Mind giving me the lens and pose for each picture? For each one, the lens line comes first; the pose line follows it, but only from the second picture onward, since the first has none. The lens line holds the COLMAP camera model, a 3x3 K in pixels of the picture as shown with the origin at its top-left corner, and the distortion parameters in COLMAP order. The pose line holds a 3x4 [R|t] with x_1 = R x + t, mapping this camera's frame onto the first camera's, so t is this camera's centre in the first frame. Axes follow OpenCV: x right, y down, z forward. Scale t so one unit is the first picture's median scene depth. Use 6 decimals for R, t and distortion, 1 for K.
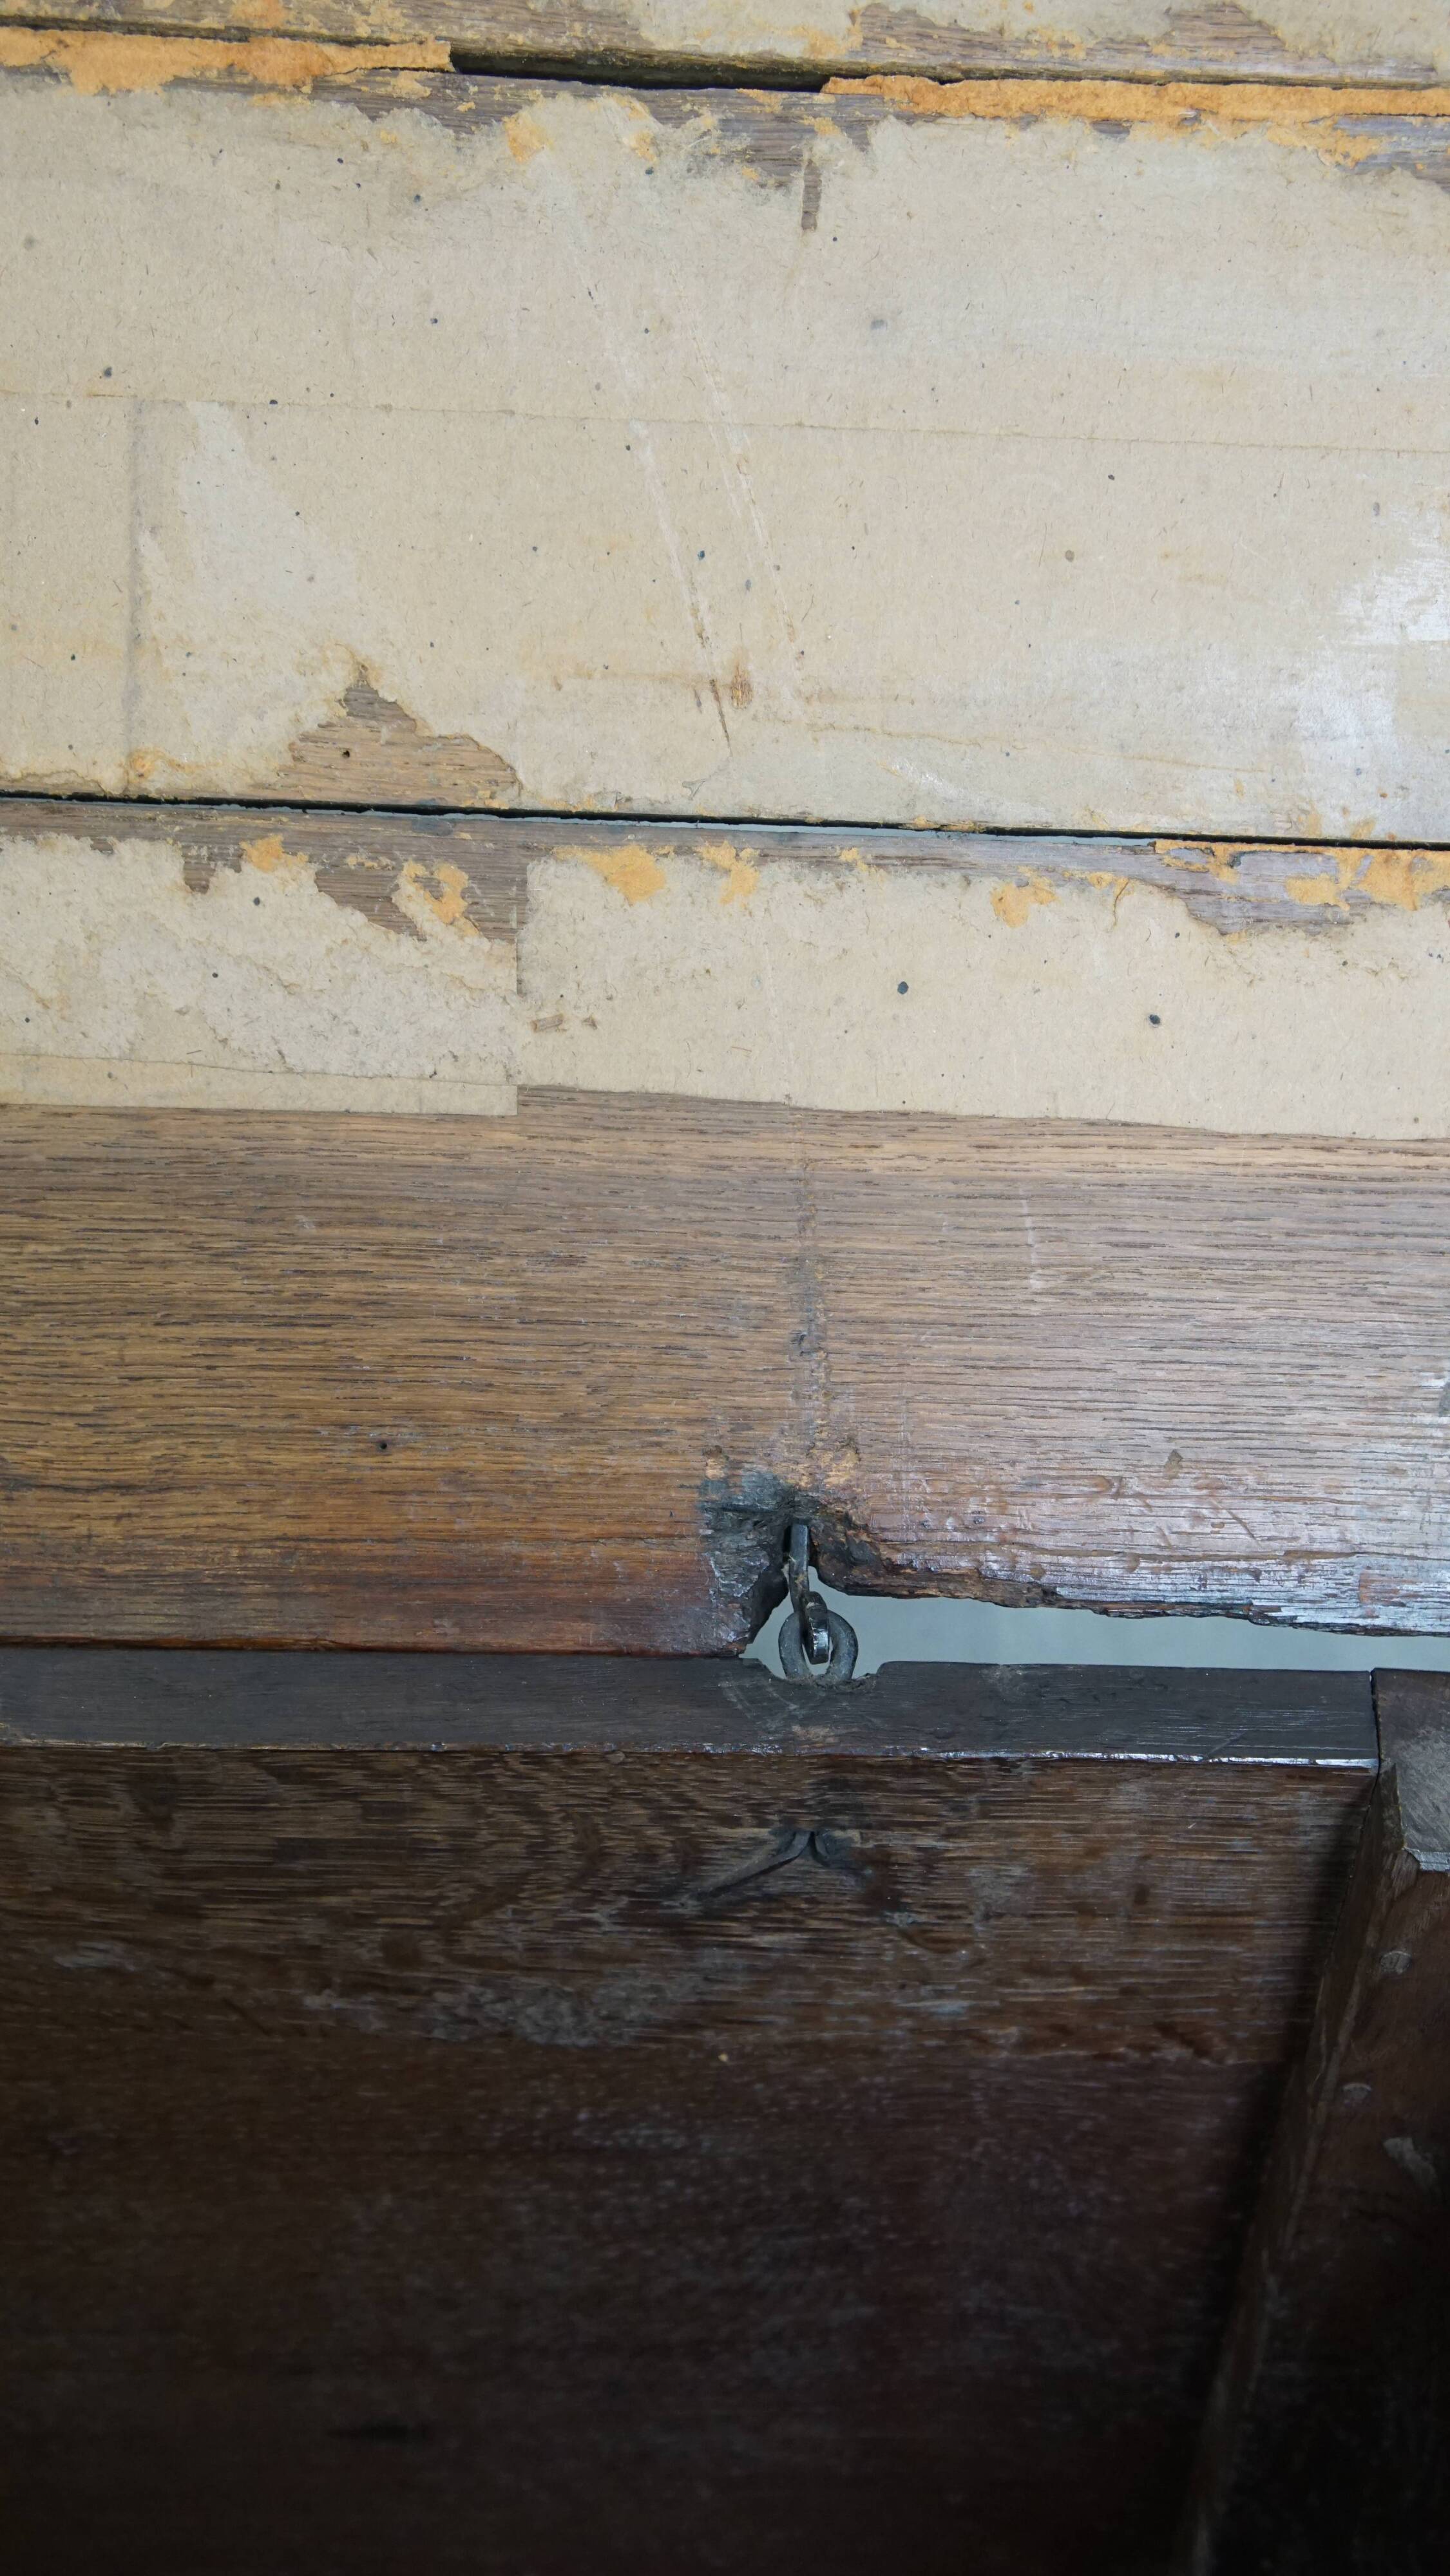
lens RADIAL K [[3101.5, 0, 715.4], [0, 3101.5, 1286.4], [0, 0, 1]] dist [0.004767, 0.319468]
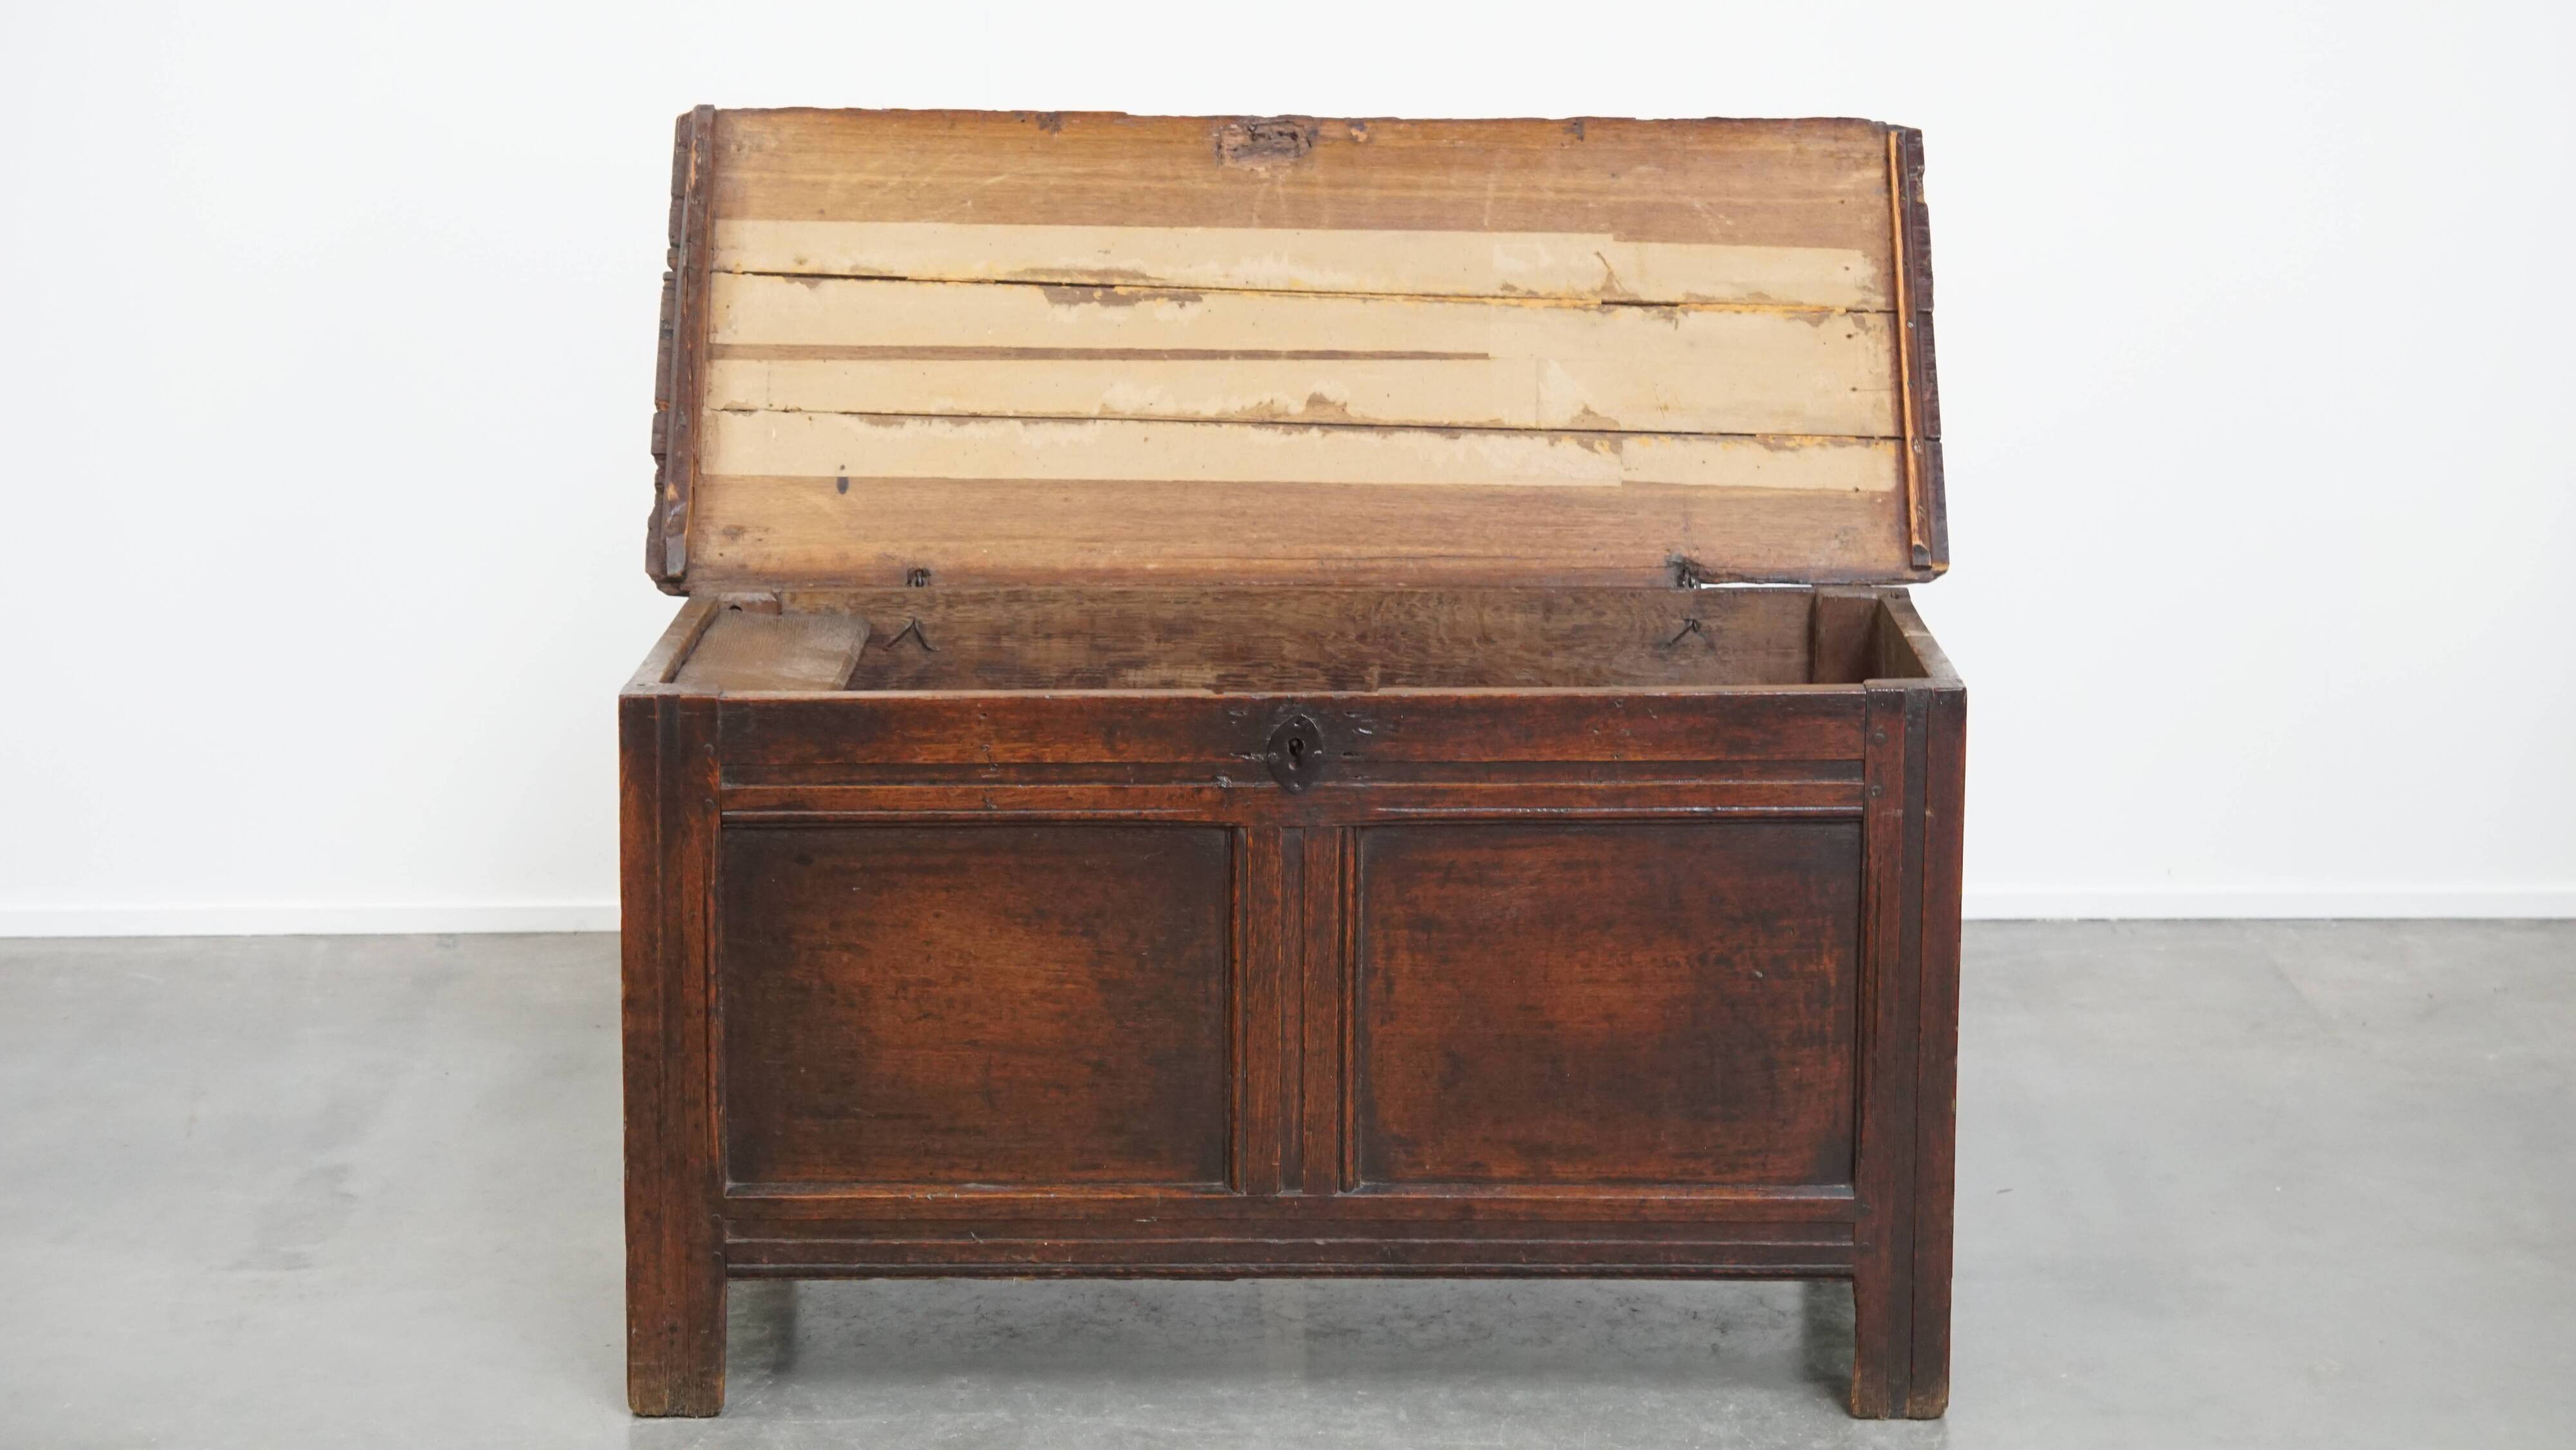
lens RADIAL K [[5390.8, 0, 1361.5], [0, 5390.8, 720.7], [0, 0, 1]] dist [0.295239, 0.248594]
pose [[0.999801, -0.010779, 0.016766, -0.582958], [0.018292, 0.830307, -0.557006, 4.649894], [-0.007917, 0.557202, 0.830339, -5.412522]]
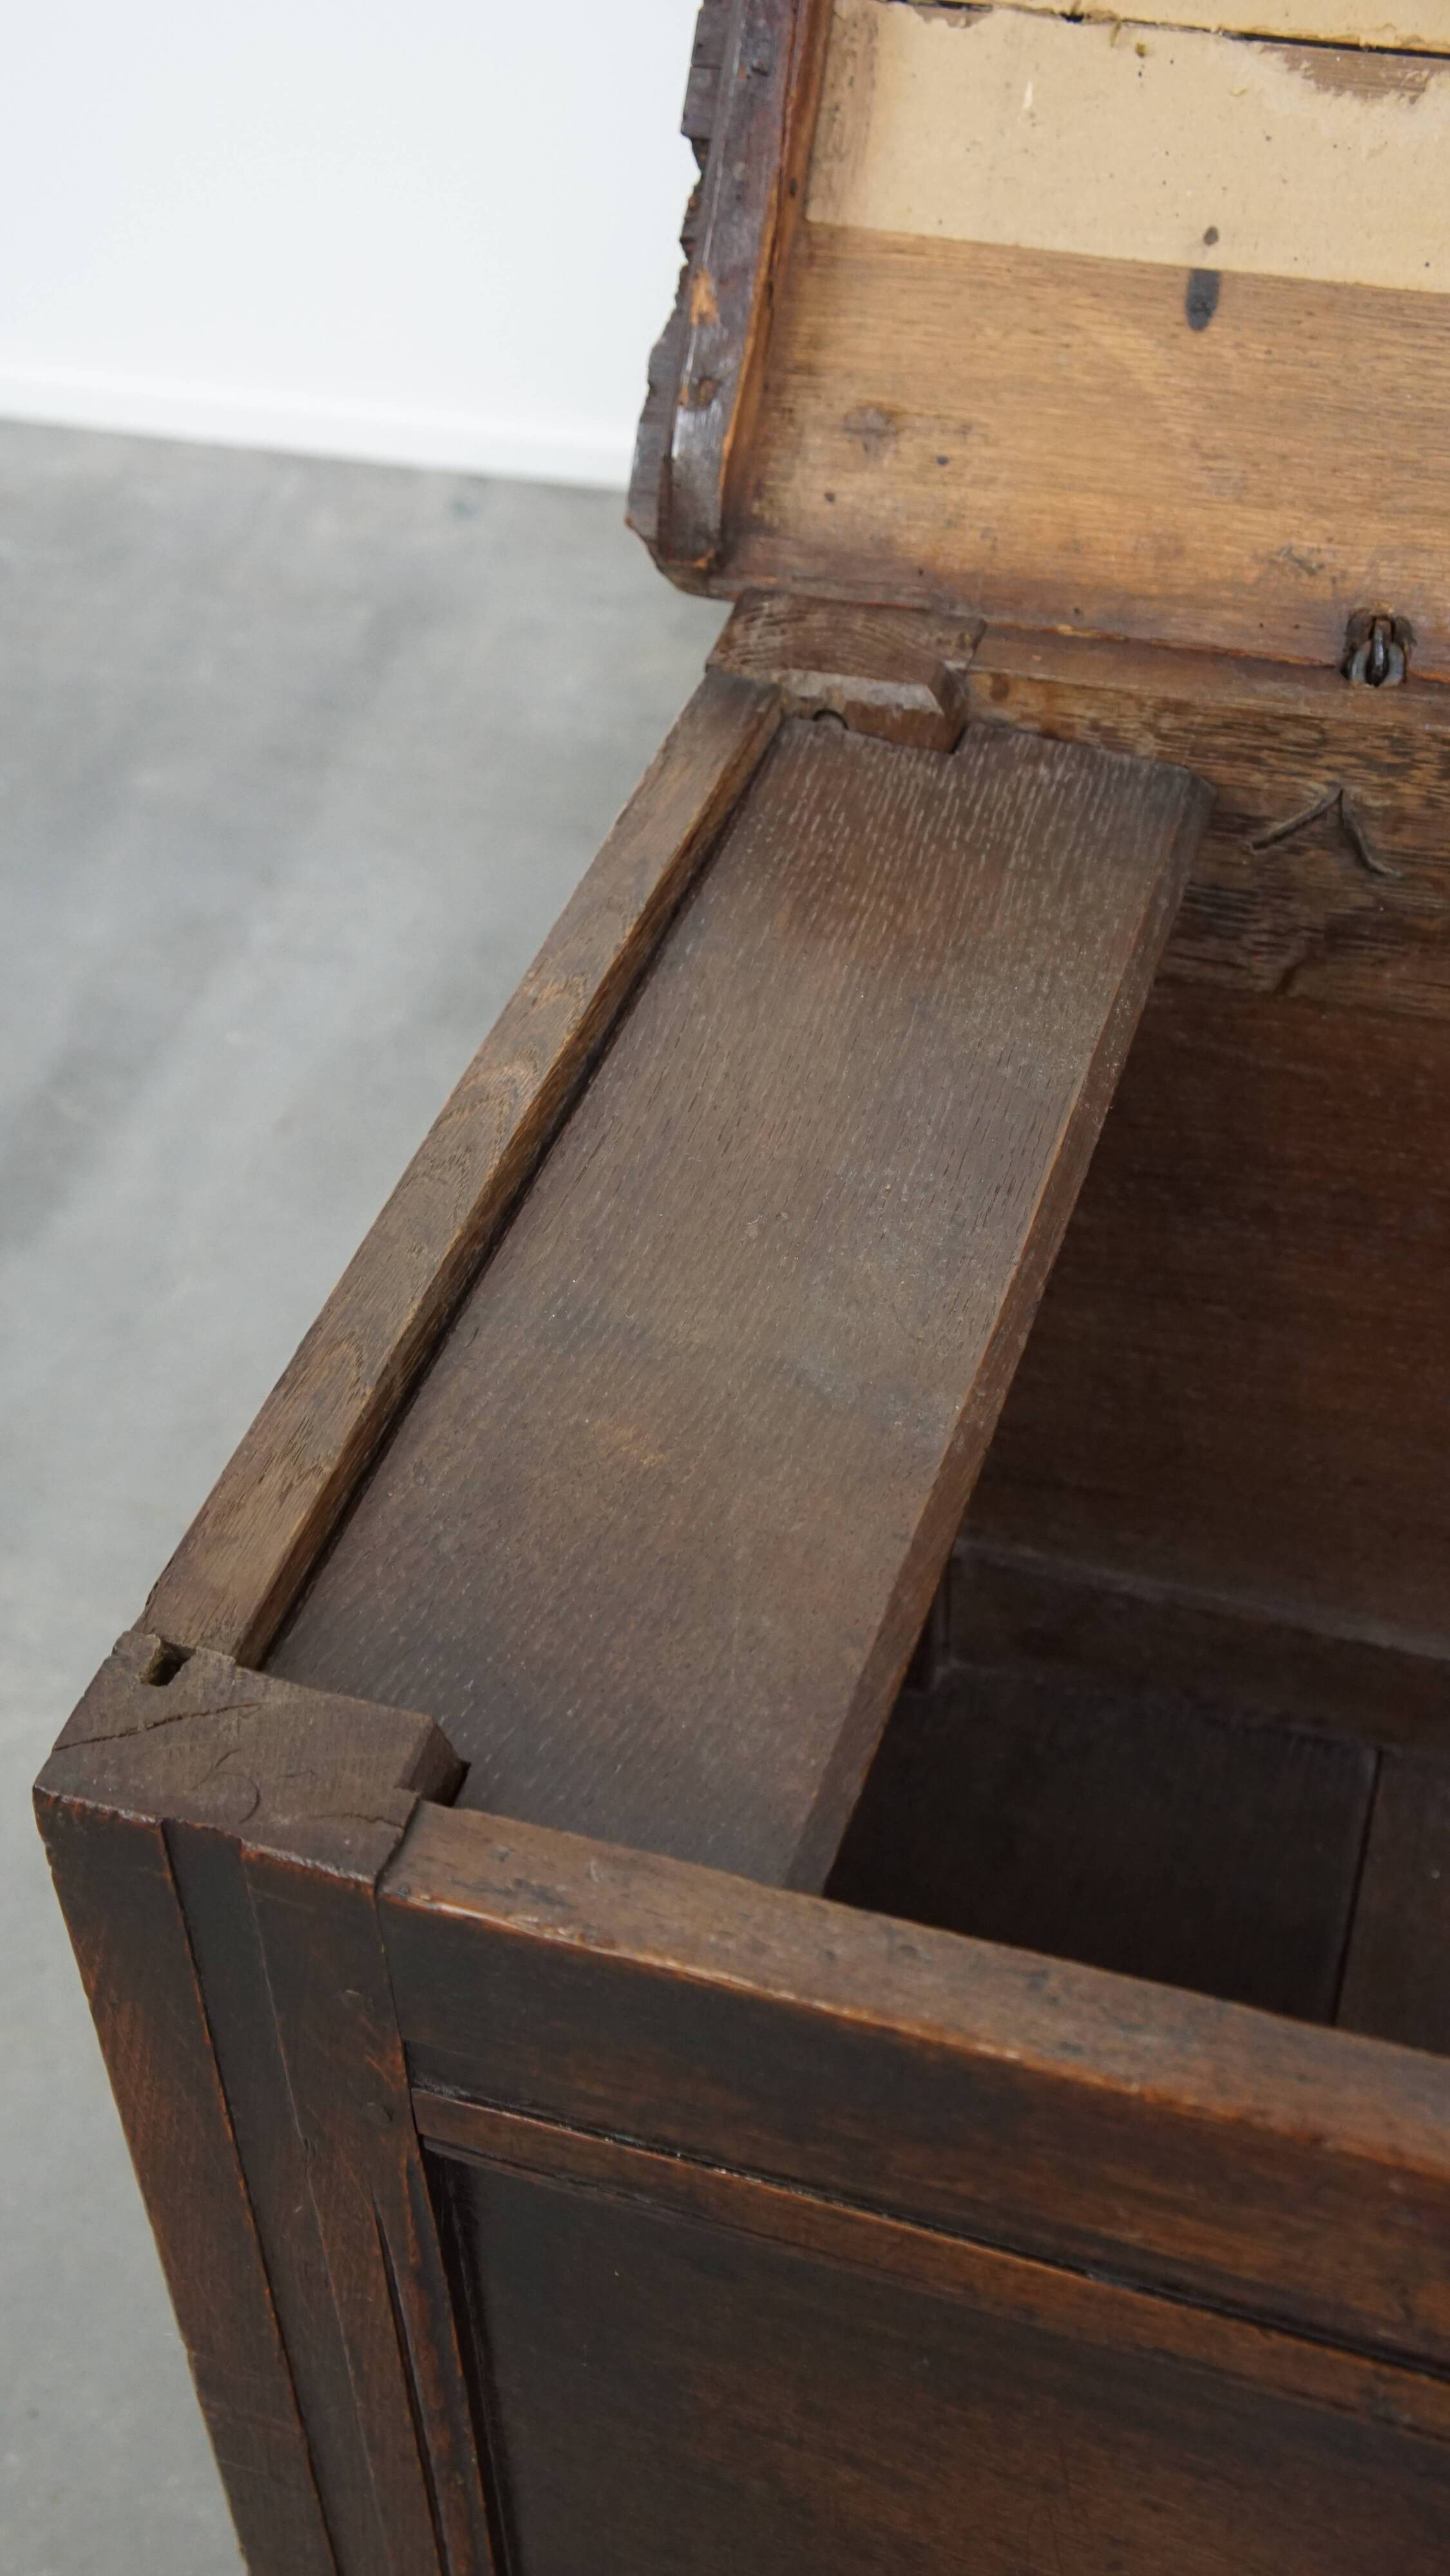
lens RADIAL K [[3101.5, 0, 715.4], [0, 3101.5, 1286.4], [0, 0, 1]] dist [0.004767, 0.319468]
pose [[0.954542, 0.172095, -0.243377, -0.977600], [-0.178557, 0.983919, -0.004573, 0.461120], [0.238677, 0.047822, 0.969921, -0.541413]]
